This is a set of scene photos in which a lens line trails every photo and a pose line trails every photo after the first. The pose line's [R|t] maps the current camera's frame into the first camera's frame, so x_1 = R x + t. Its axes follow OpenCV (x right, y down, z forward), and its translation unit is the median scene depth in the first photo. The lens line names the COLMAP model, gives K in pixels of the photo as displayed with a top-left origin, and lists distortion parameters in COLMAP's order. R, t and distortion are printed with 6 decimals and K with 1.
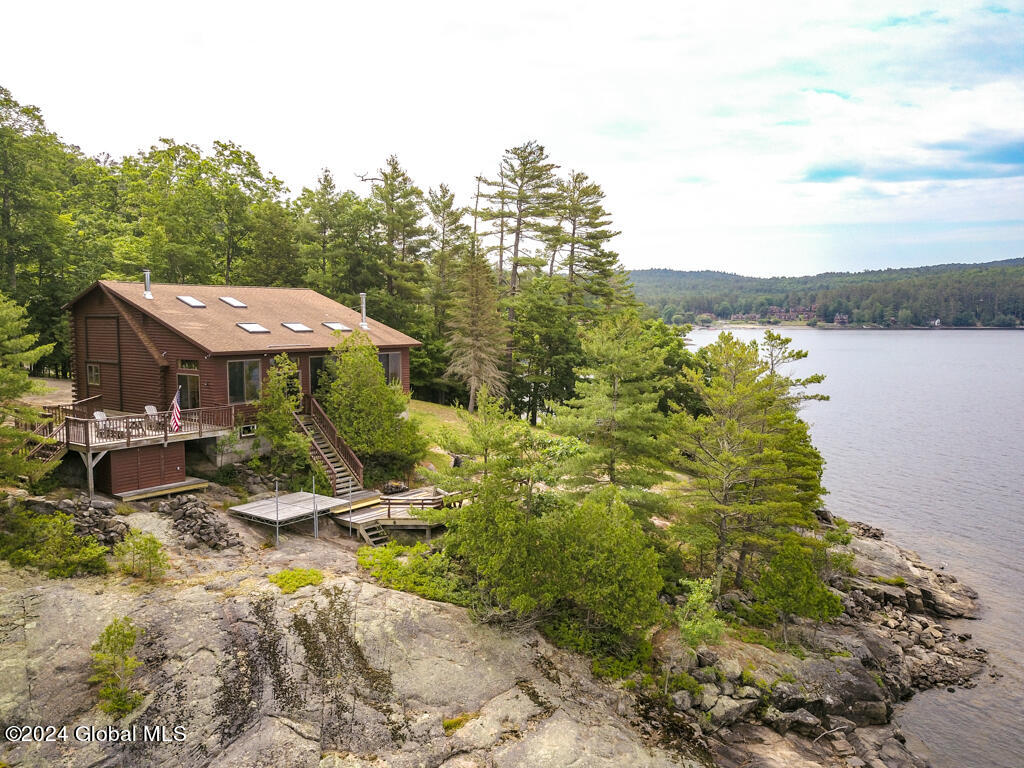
lens RADIAL K [[795.9, 0, 513.0], [0, 795.9, 384.2], [0, 0, 1]] dist [0.000575, 0.004127]
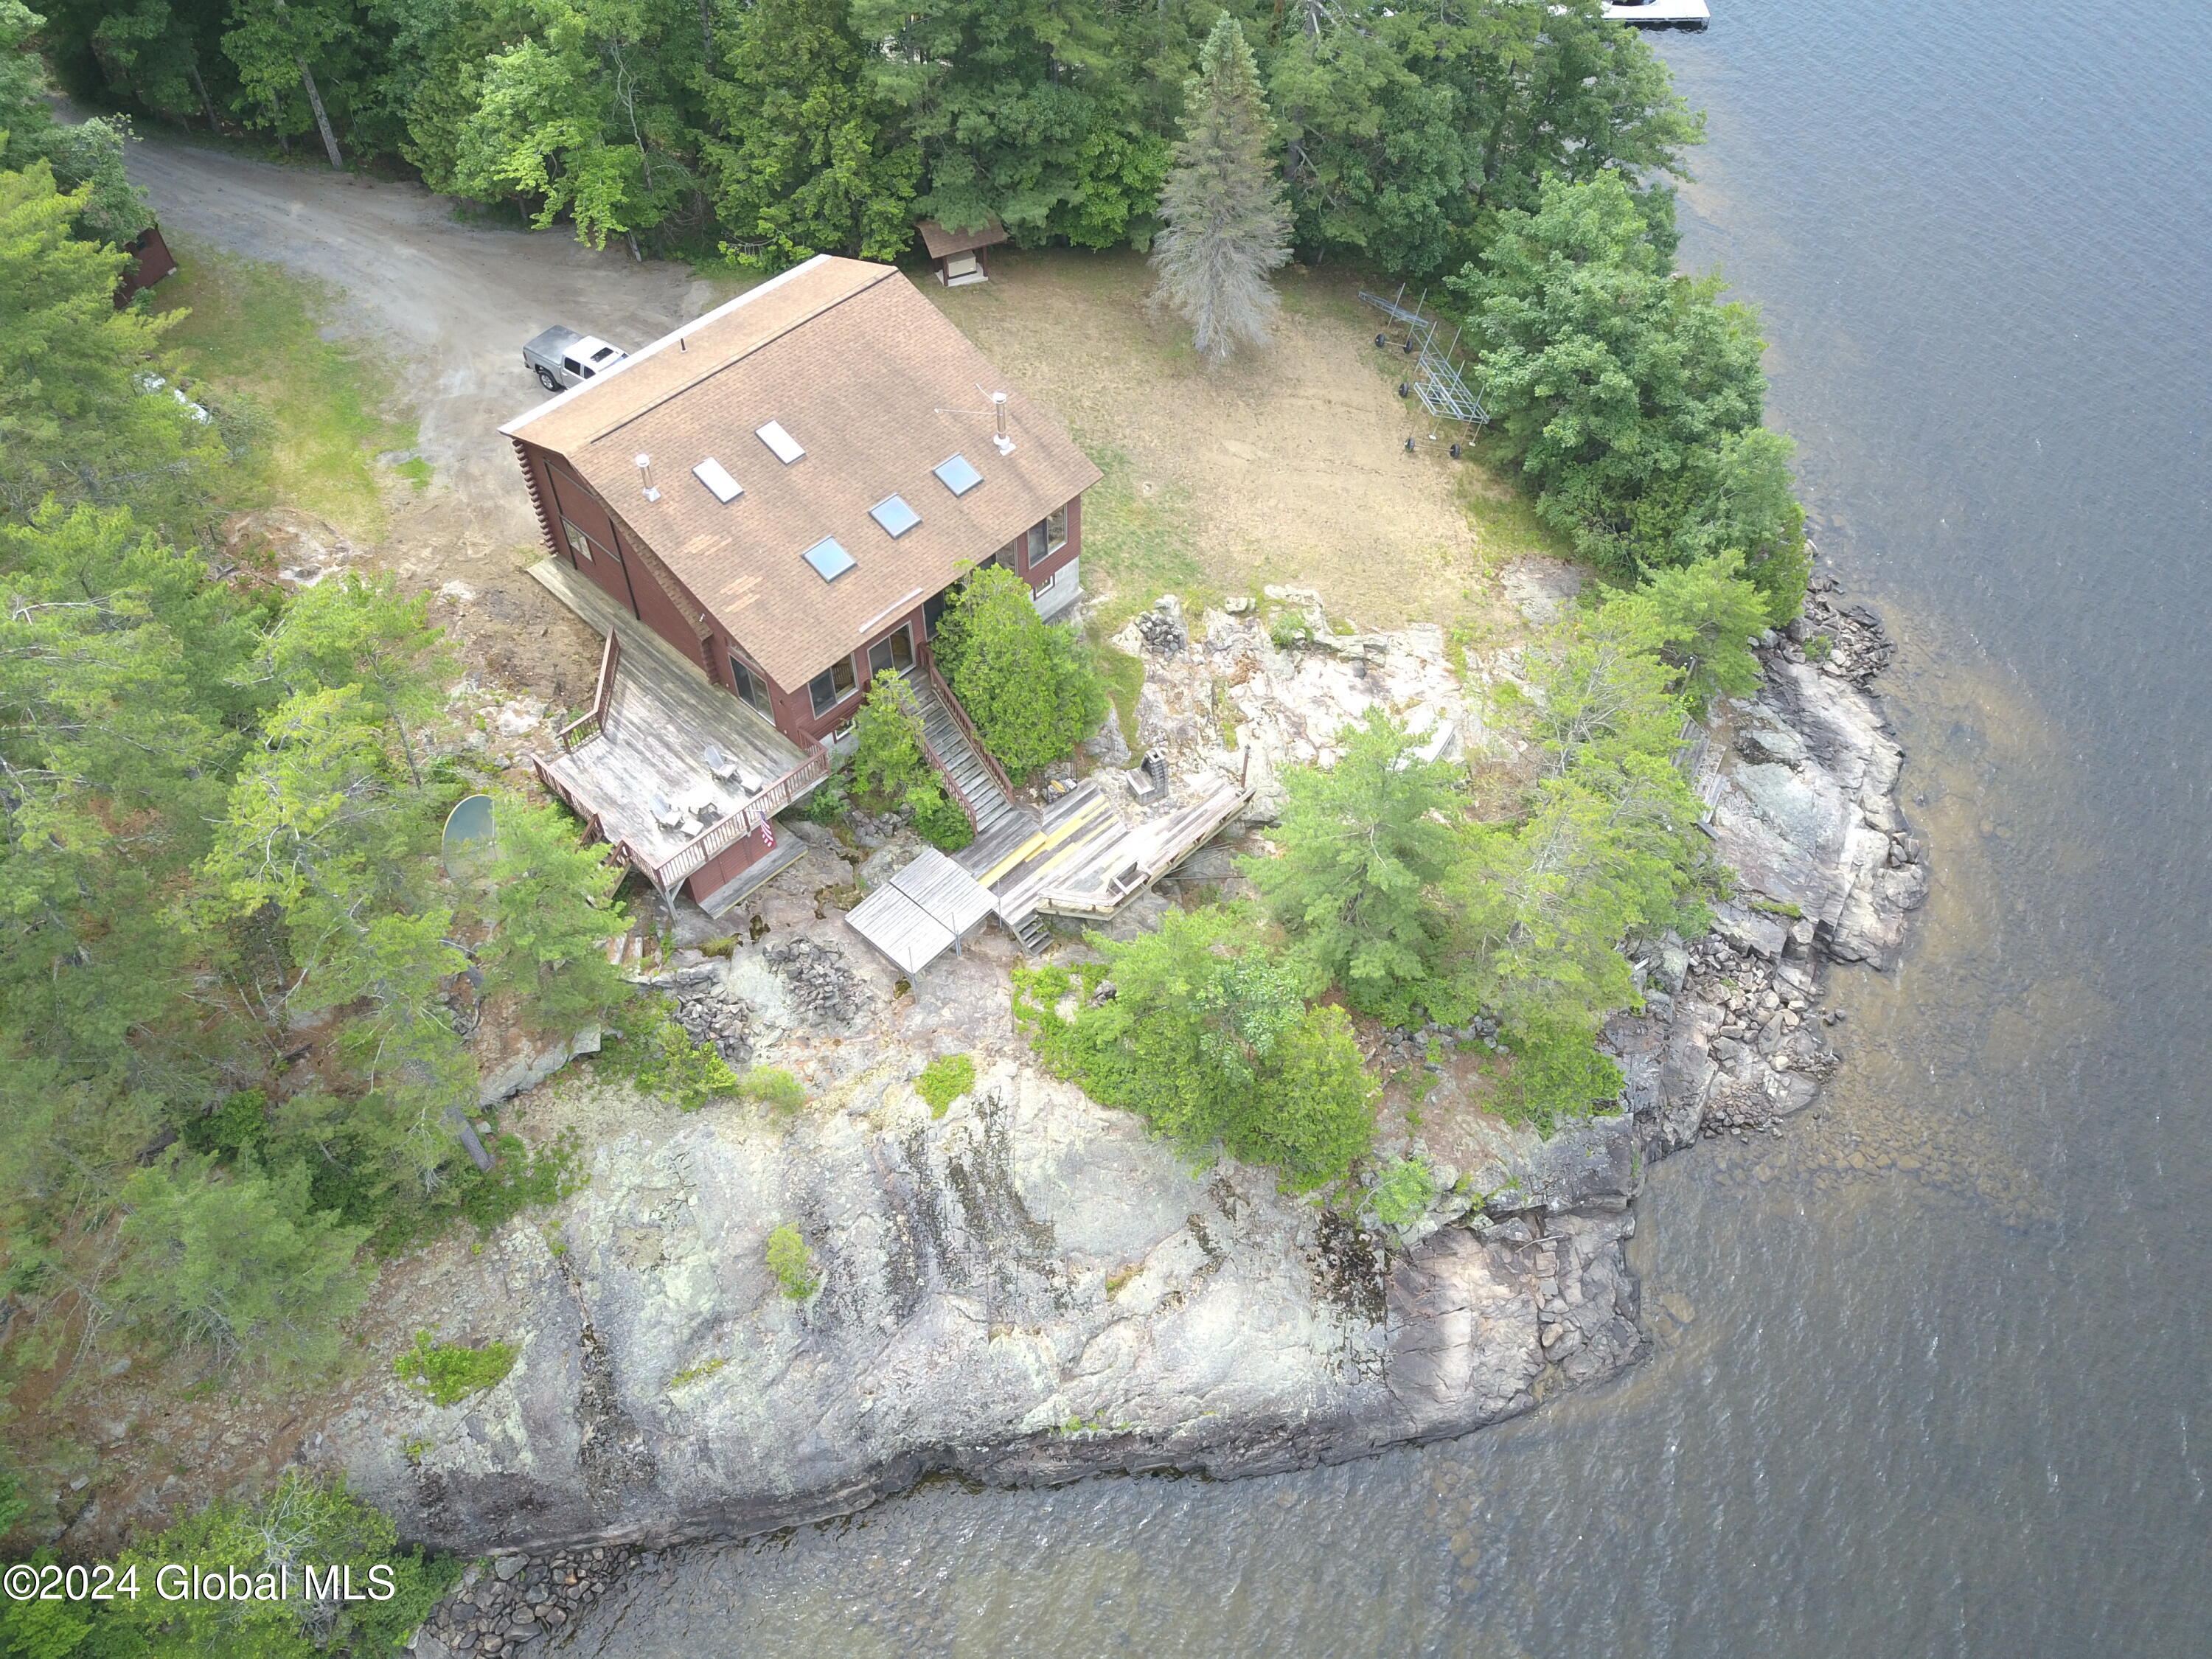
lens RADIAL K [[1719.3, 0, 1108.4], [0, 1719.3, 833.7], [0, 0, 1]] dist [0.000575, 0.004127]
pose [[0.991173, 0.108207, -0.076593, 0.018601], [-0.017783, 0.681045, 0.732025, -1.474568], [0.131373, -0.724202, 0.676958, -0.044196]]
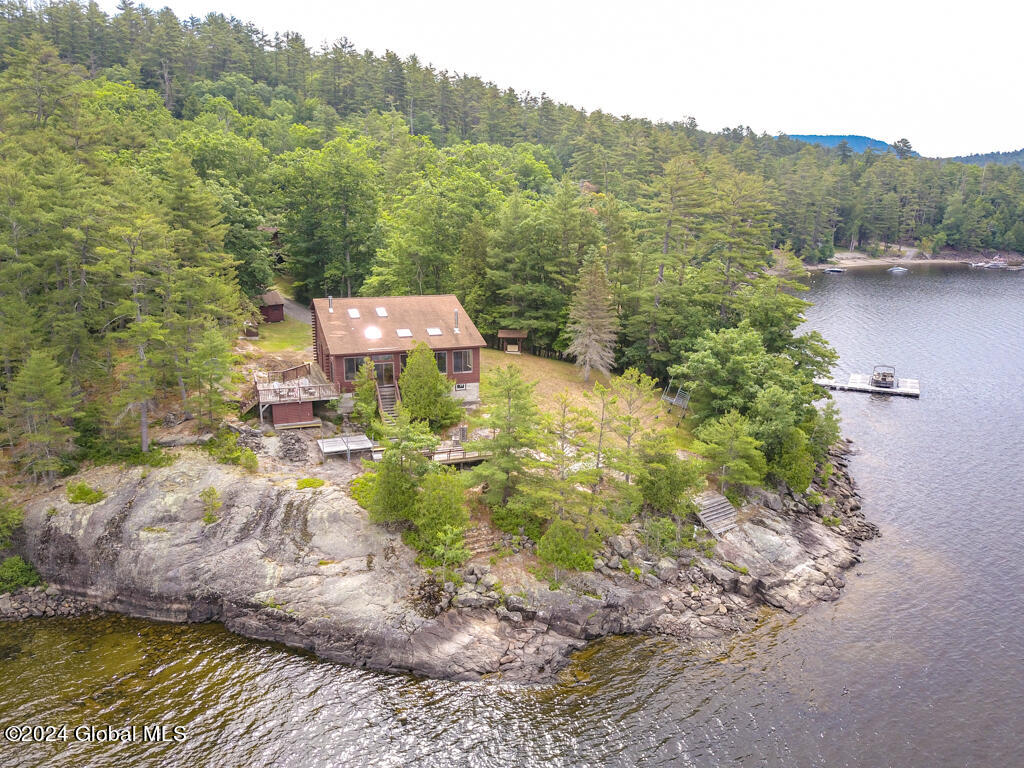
lens RADIAL K [[795.9, 0, 511.6], [0, 795.9, 385.6], [0, 0, 1]] dist [0.000575, 0.004127]
pose [[0.834612, 0.133605, -0.534390, 1.415185], [-0.053447, 0.985204, 0.162841, -0.424663], [0.548240, -0.107347, 0.829403, -0.466532]]
